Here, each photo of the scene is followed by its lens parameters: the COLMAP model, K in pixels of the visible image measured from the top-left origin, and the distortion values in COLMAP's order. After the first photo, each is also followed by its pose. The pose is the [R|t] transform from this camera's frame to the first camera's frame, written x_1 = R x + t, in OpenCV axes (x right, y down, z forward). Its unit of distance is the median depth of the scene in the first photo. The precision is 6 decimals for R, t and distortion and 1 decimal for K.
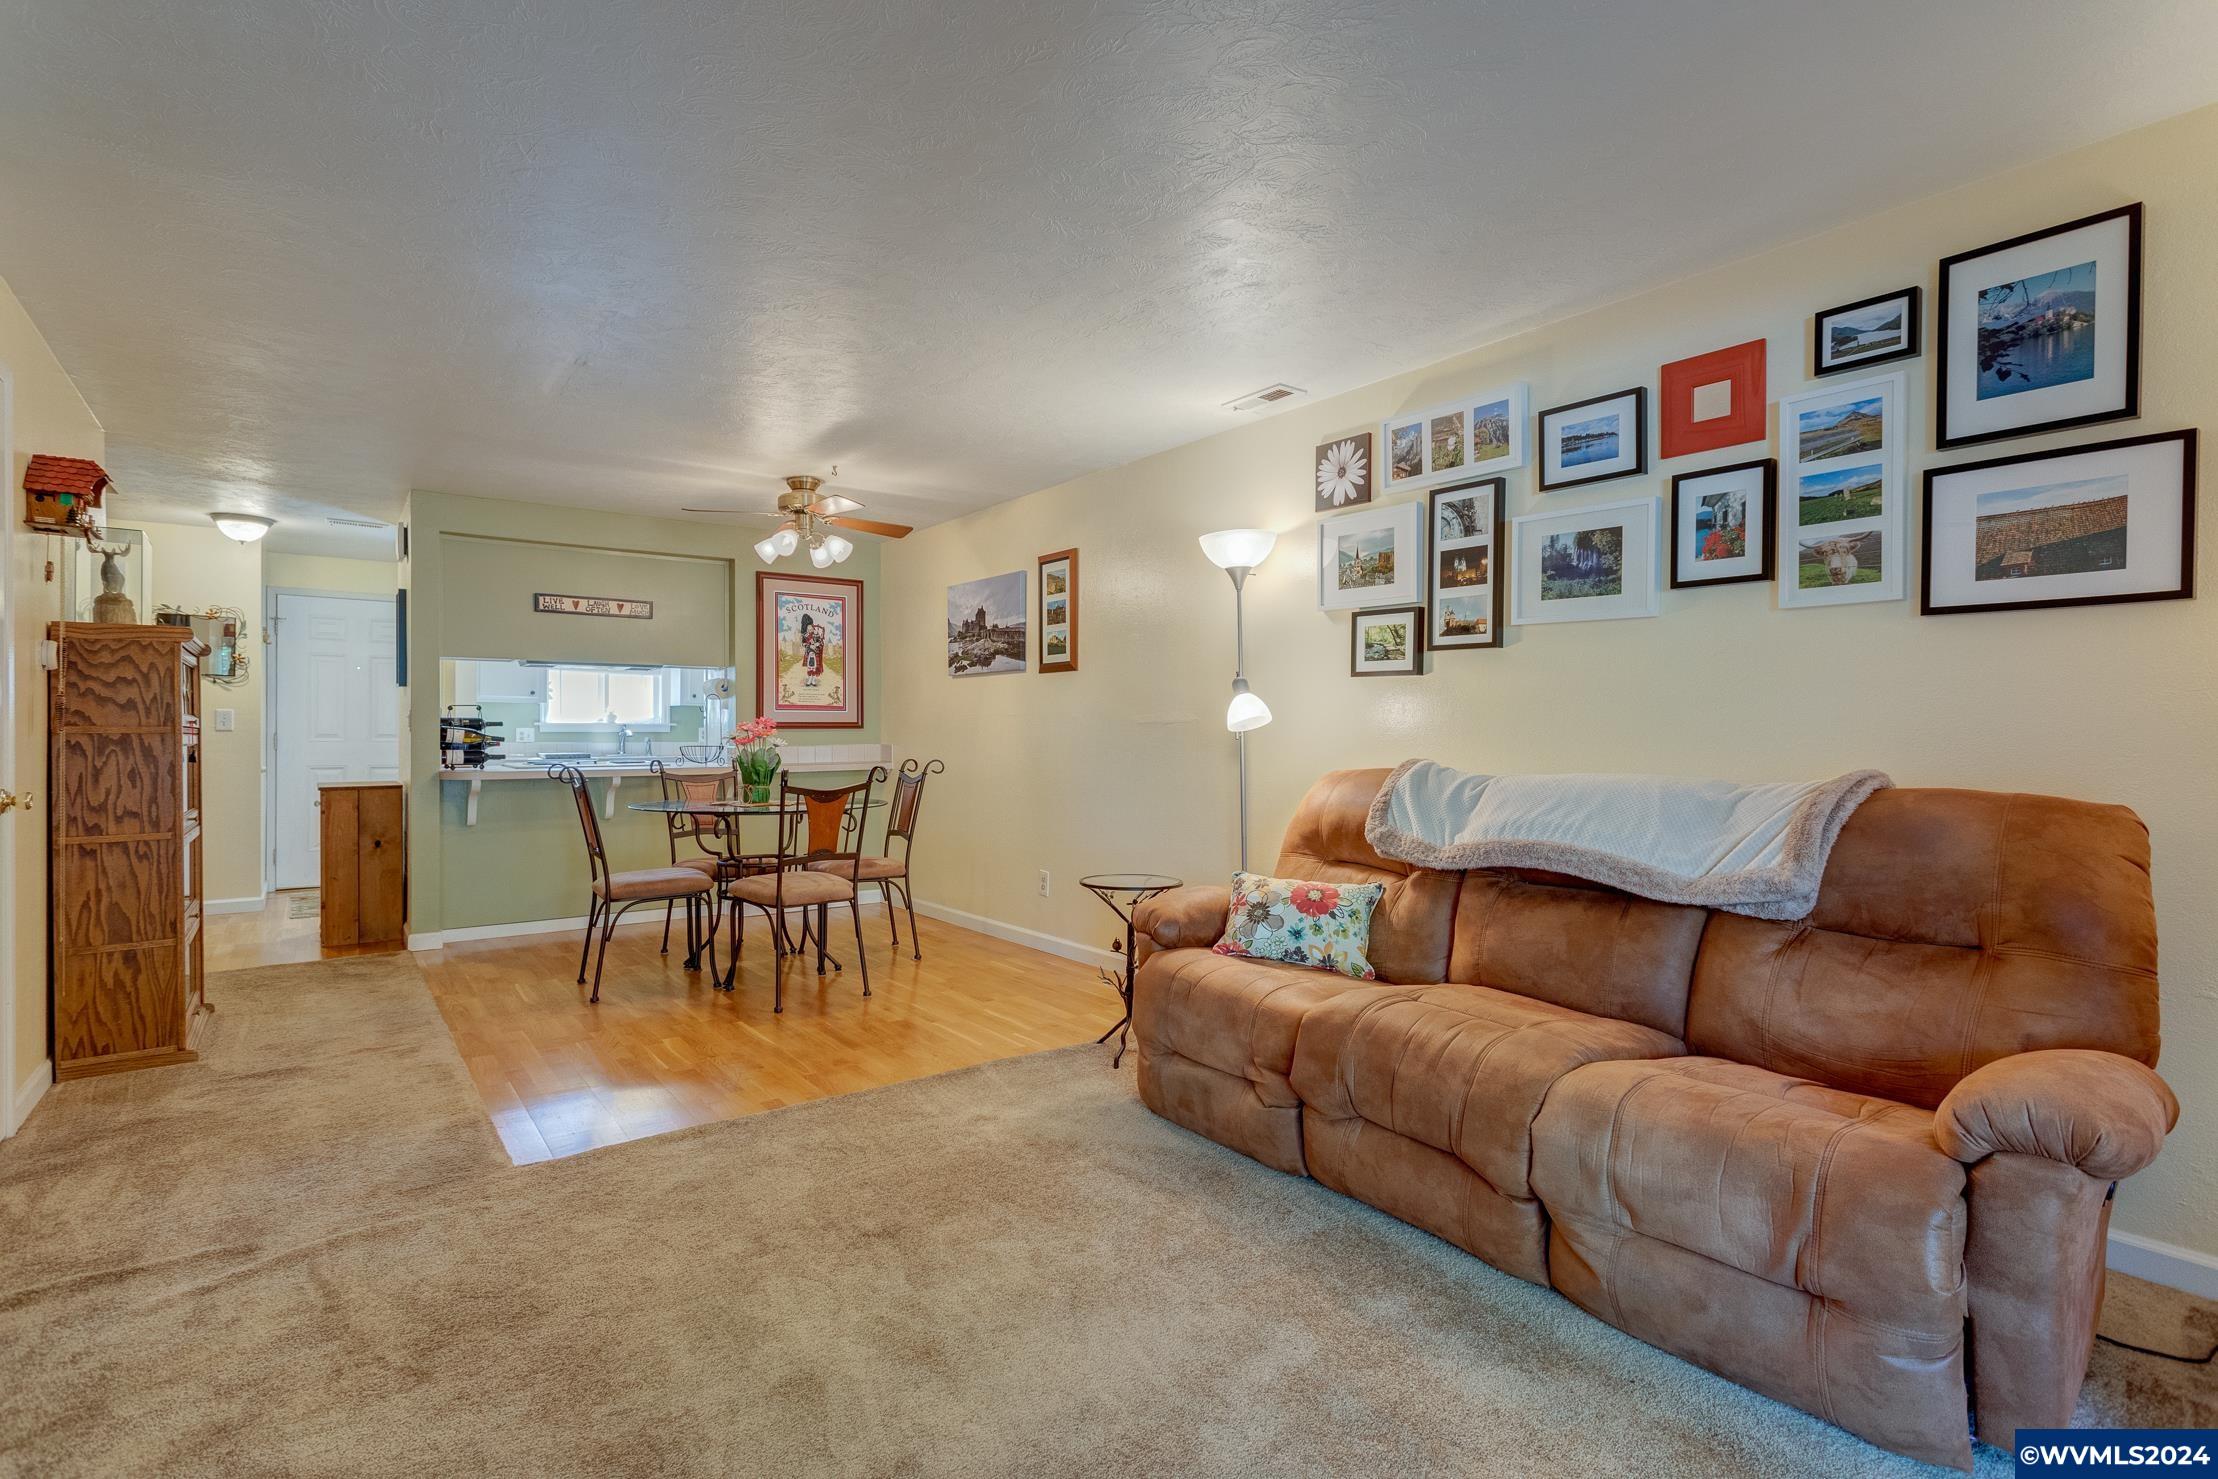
lens RADIAL K [[1047.3, 0, 1101.6], [0, 1047.3, 740.4], [0, 0, 1]] dist [-0.000443, 0.002551]
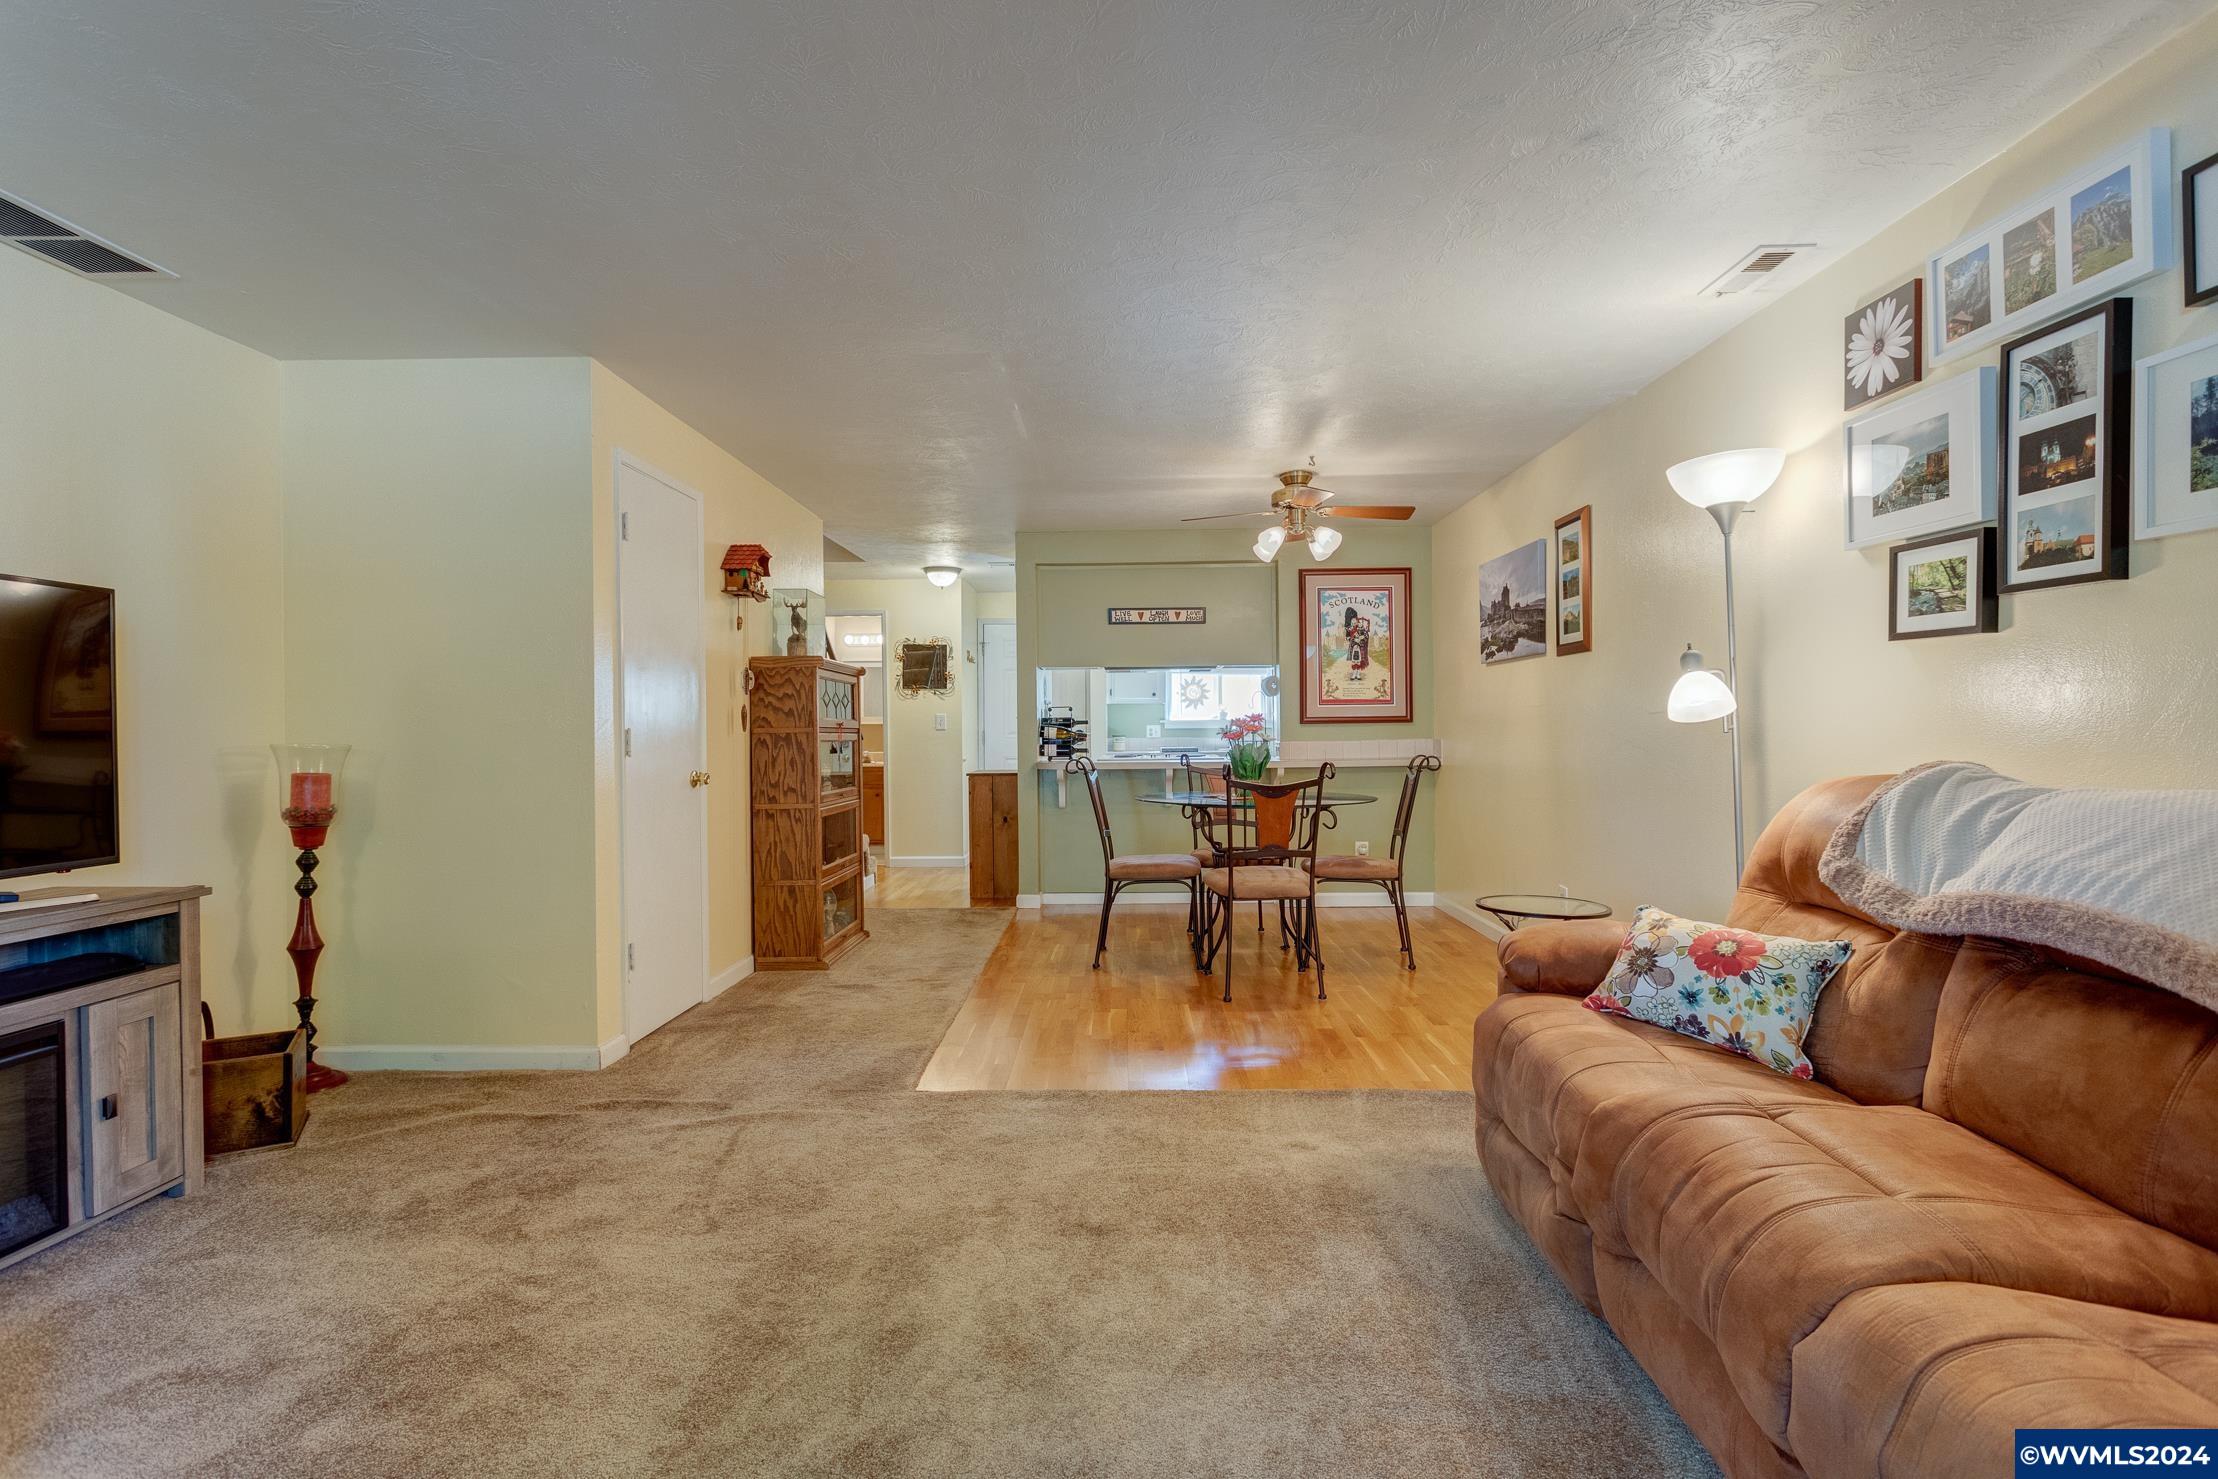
lens RADIAL K [[1047.3, 0, 1101.6], [0, 1047.3, 740.4], [0, 0, 1]] dist [-0.000443, 0.002551]
pose [[0.785067, -0.001049, -0.619410, 0.266350], [0.004446, 0.999982, 0.003942, -0.000123], [0.619395, -0.005848, 0.785058, 0.141140]]
